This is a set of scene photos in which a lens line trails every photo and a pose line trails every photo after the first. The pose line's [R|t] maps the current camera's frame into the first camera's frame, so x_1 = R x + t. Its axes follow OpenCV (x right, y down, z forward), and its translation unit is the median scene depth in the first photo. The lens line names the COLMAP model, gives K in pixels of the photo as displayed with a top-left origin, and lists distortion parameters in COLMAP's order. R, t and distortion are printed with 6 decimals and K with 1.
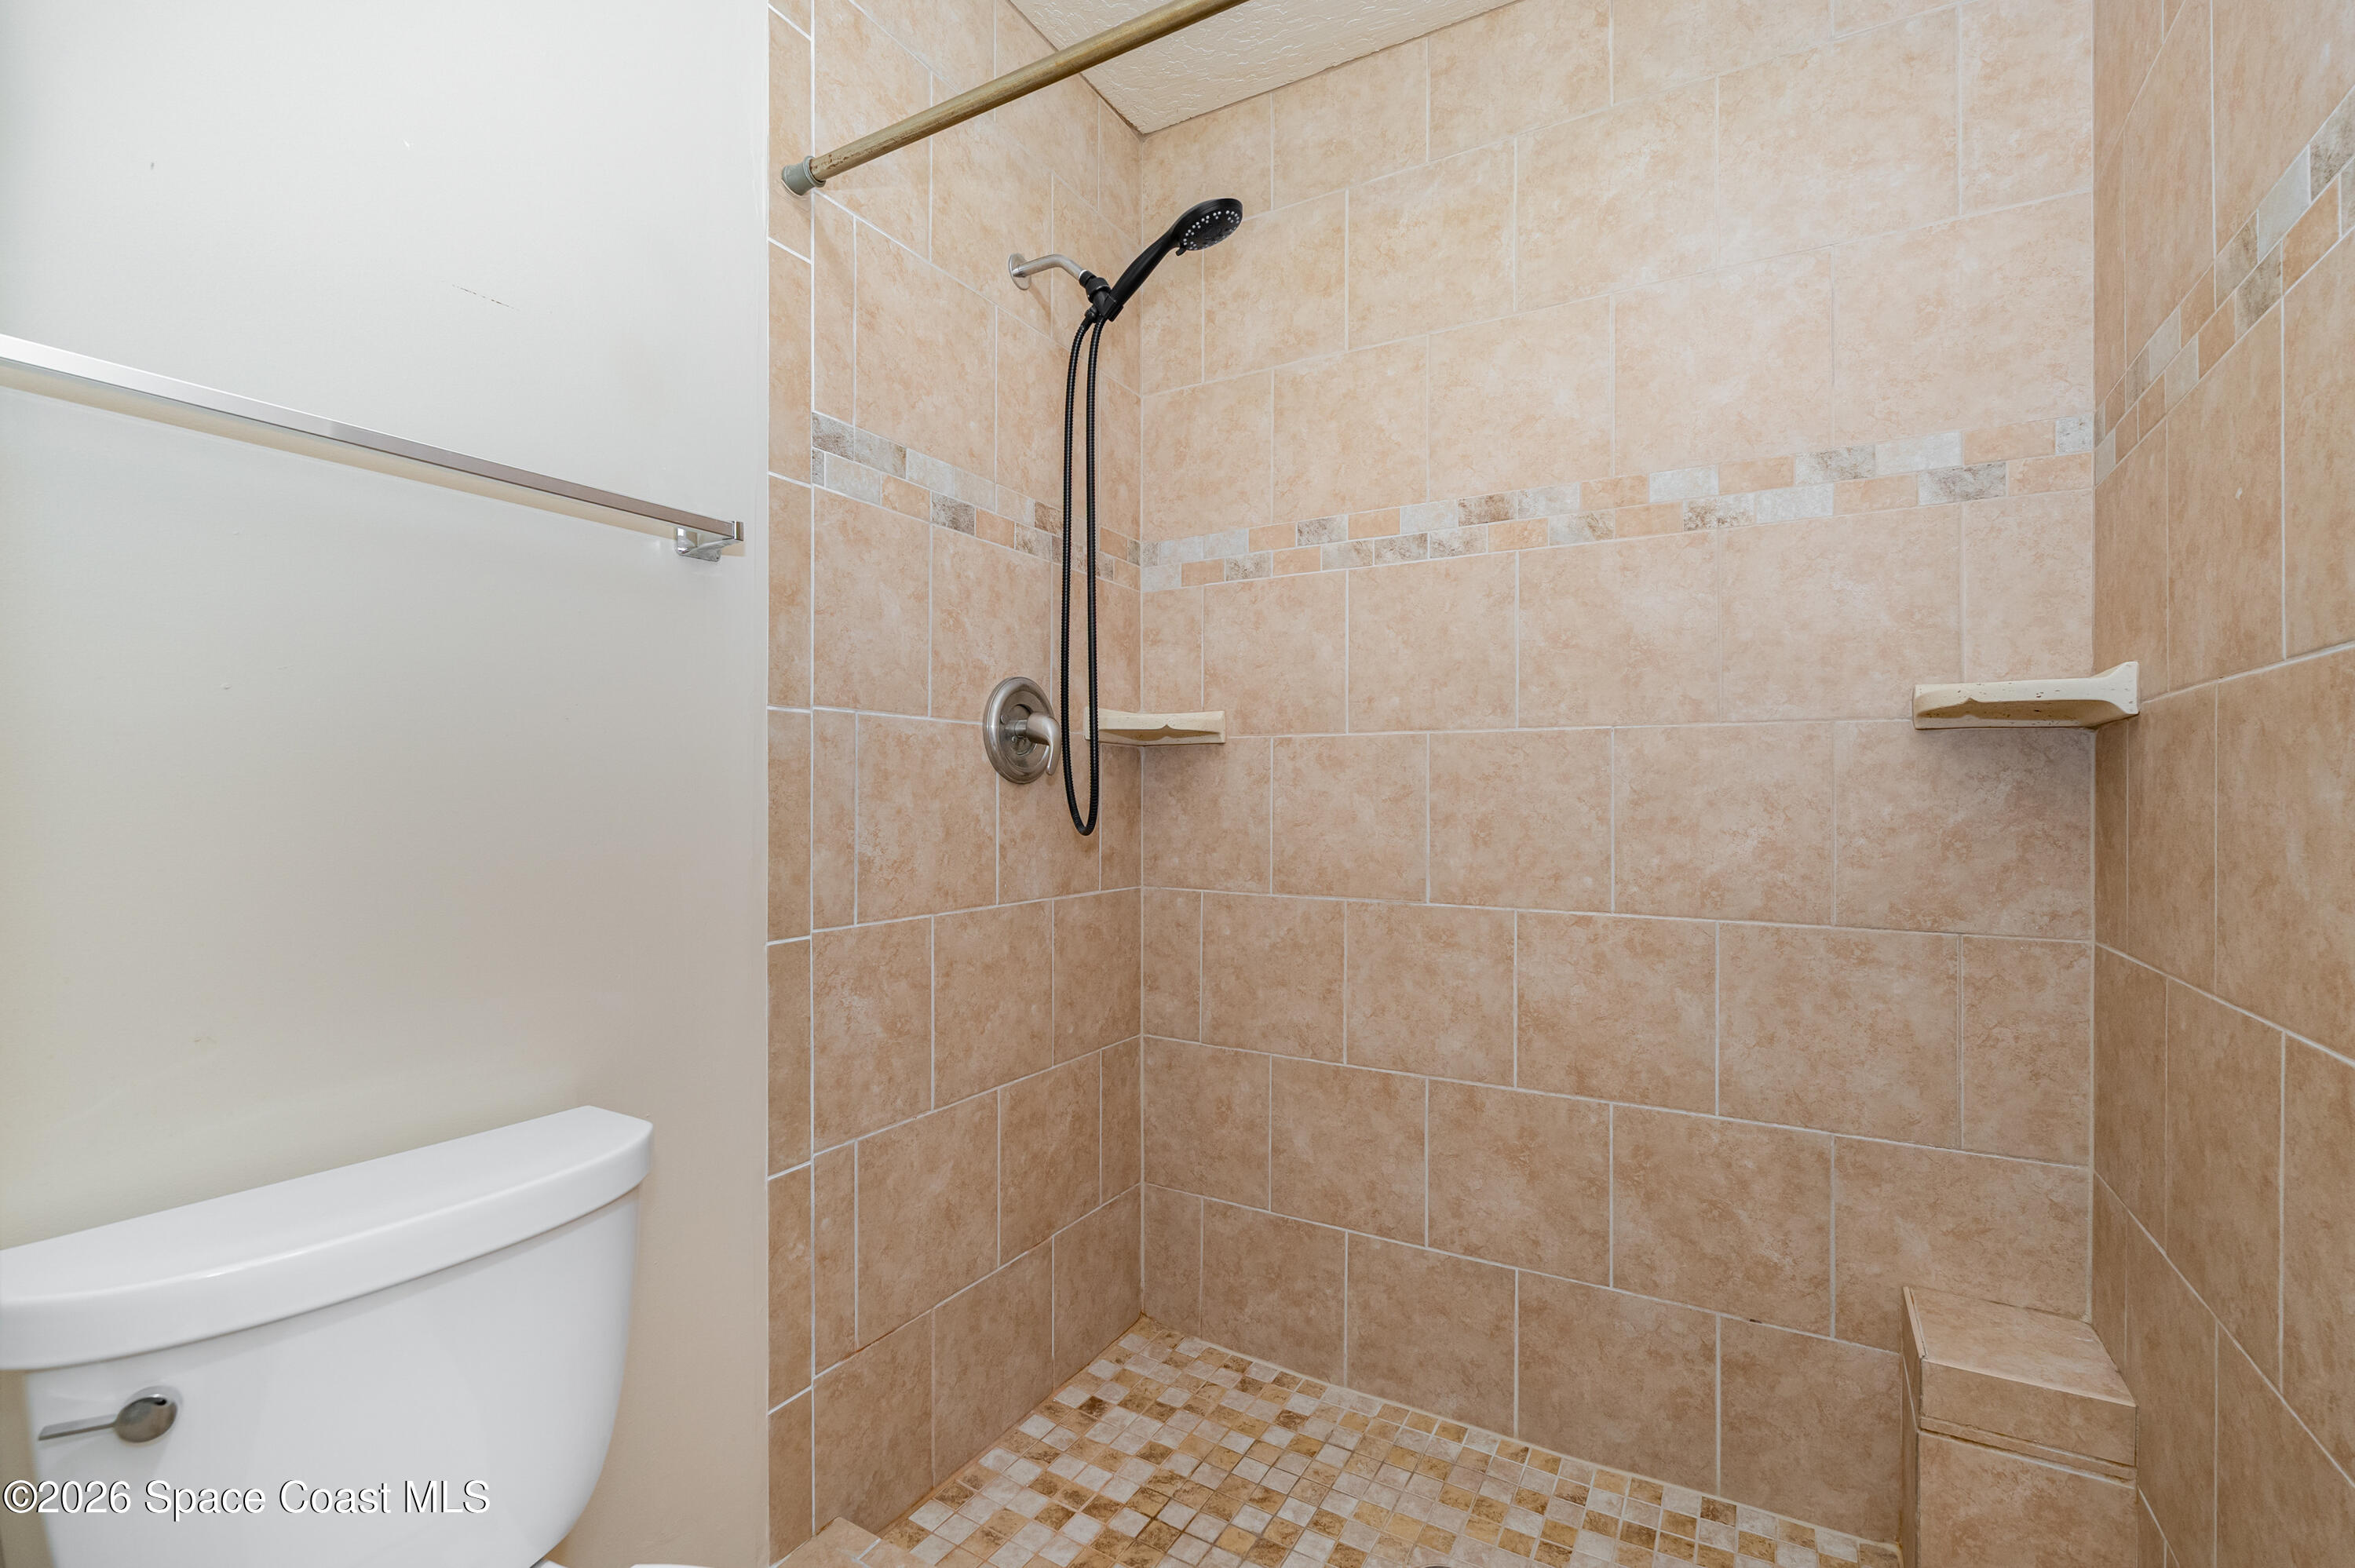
lens RADIAL K [[1051.2, 0, 1178.9], [0, 1051.2, 792.4], [0, 0, 1]] dist [0.000044, -0.000847]
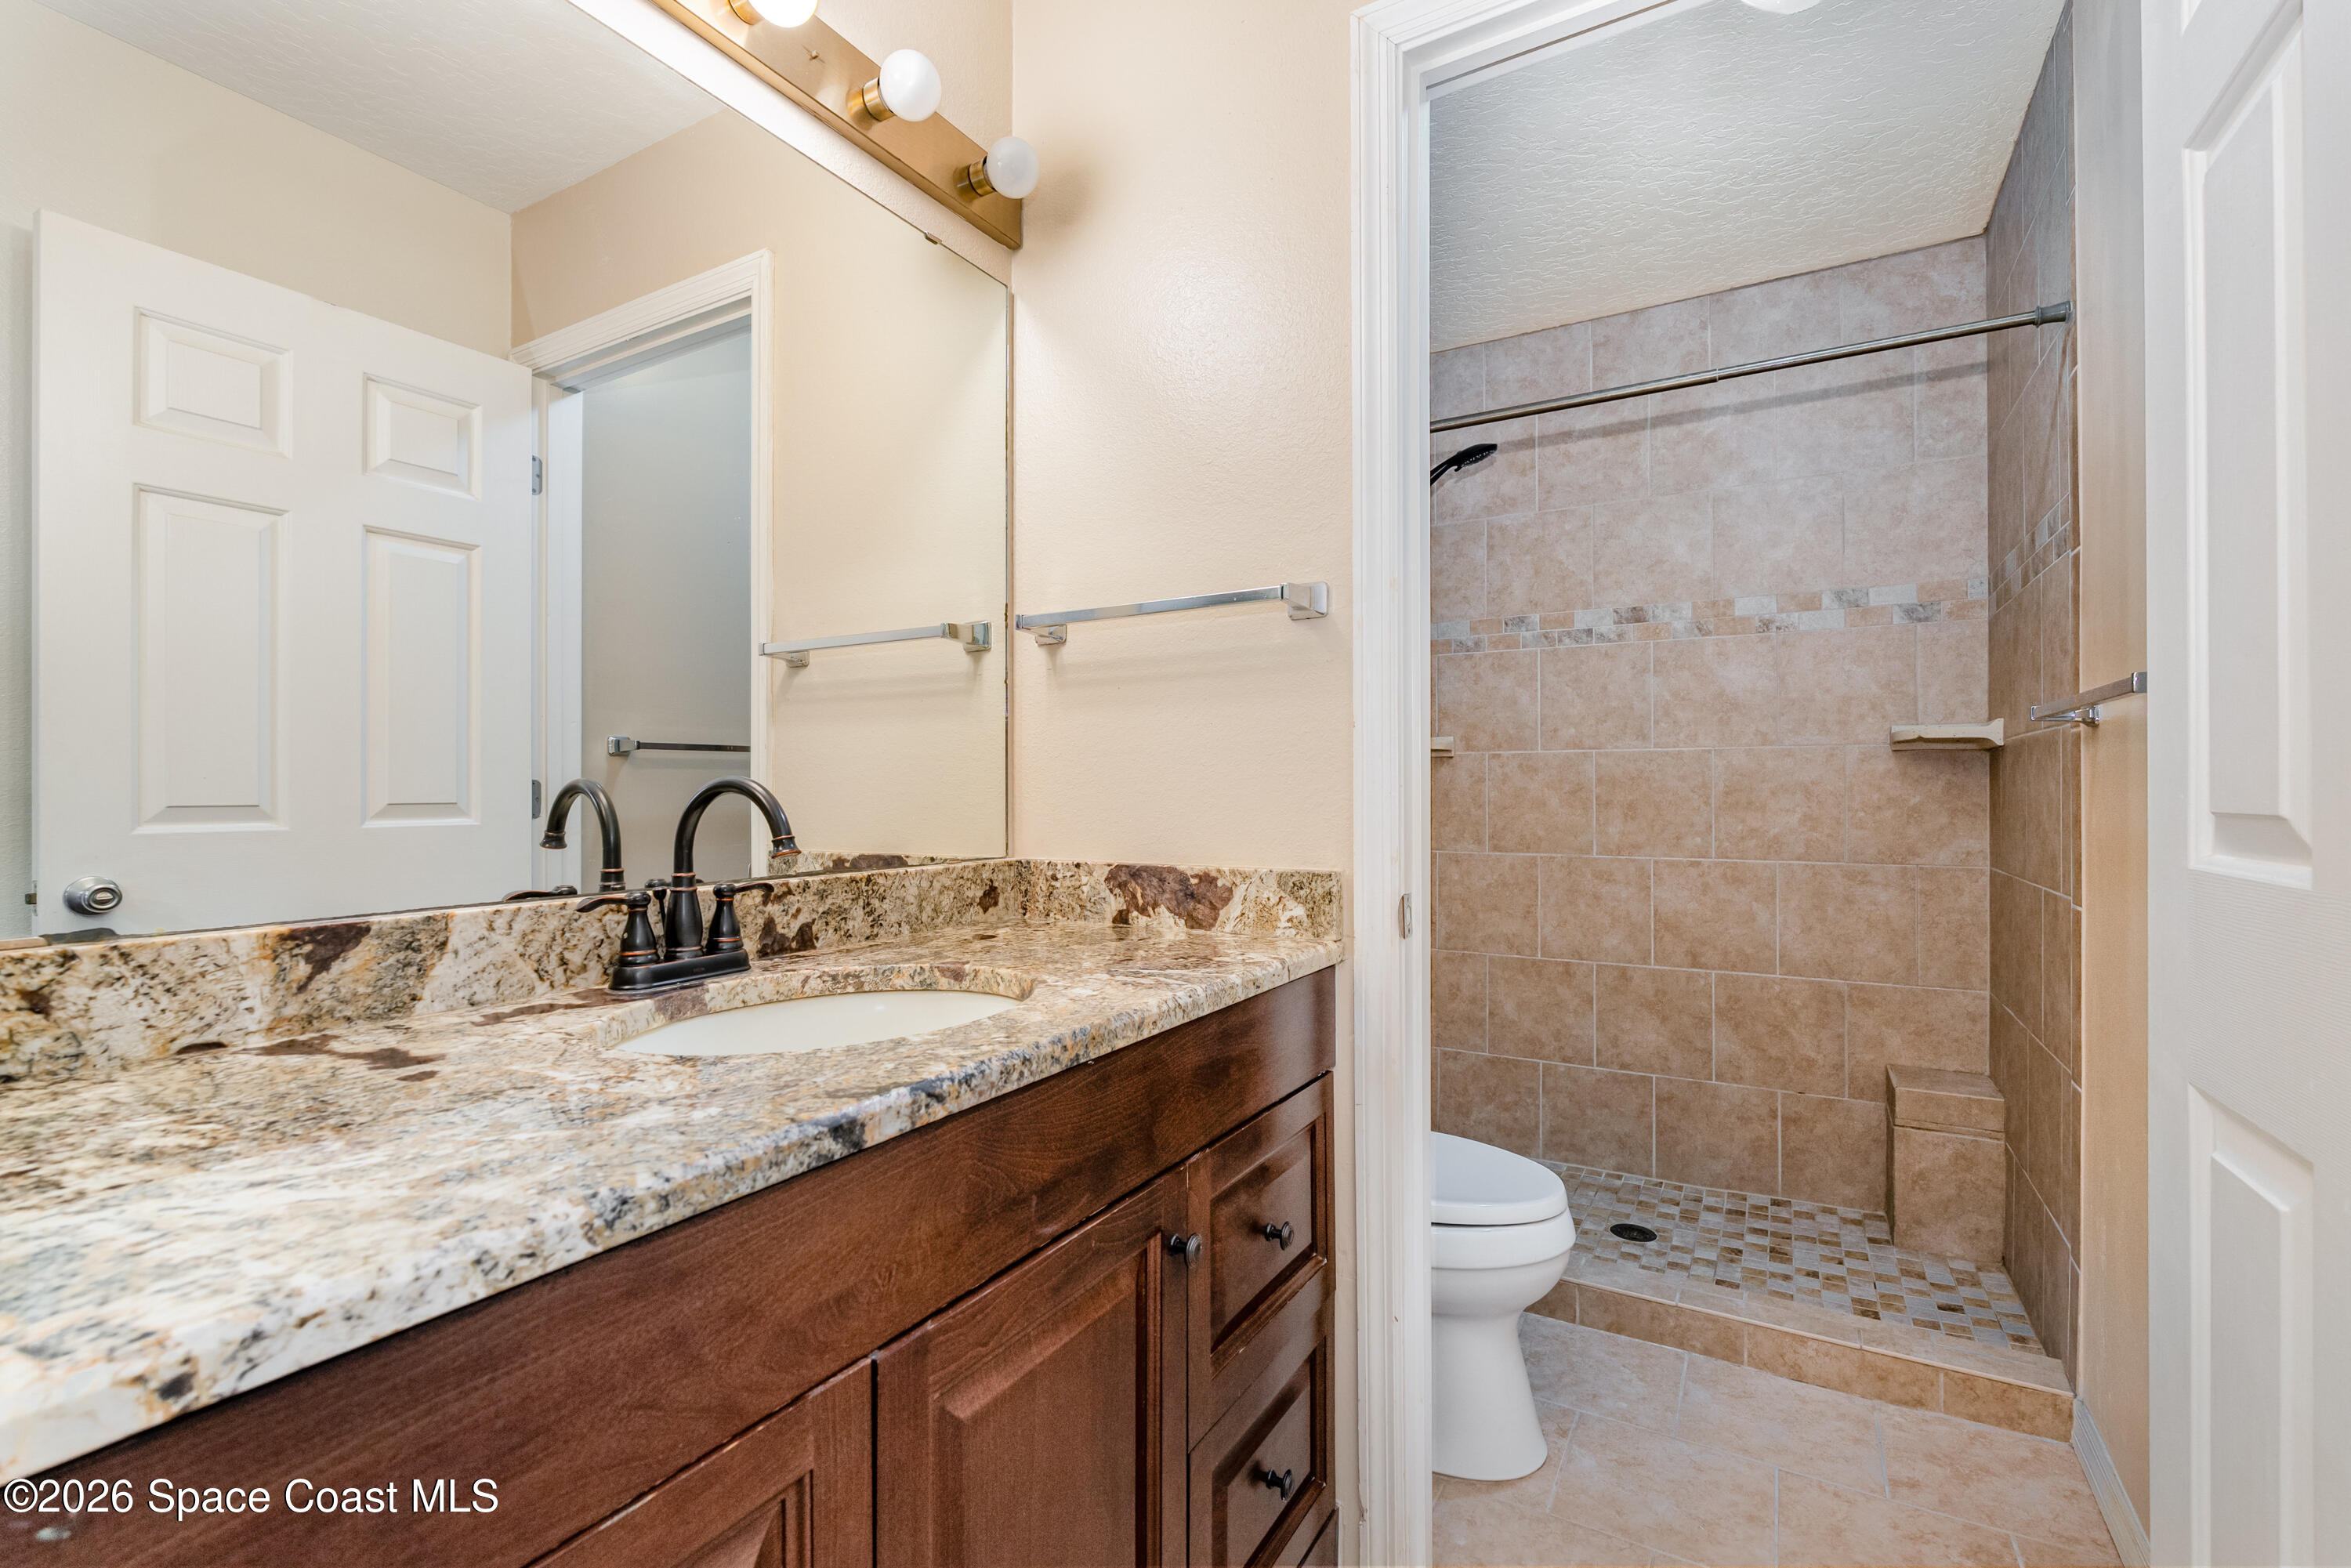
lens RADIAL K [[1049.5, 0, 1174.7], [0, 1049.5, 788.6], [0, 0, 1]] dist [0.000044, -0.000847]
pose [[0.999989, -0.004037, -0.002354, -0.462652], [0.004033, 0.999990, -0.002049, 0.002660], [0.002362, 0.002040, 0.999995, -0.708186]]
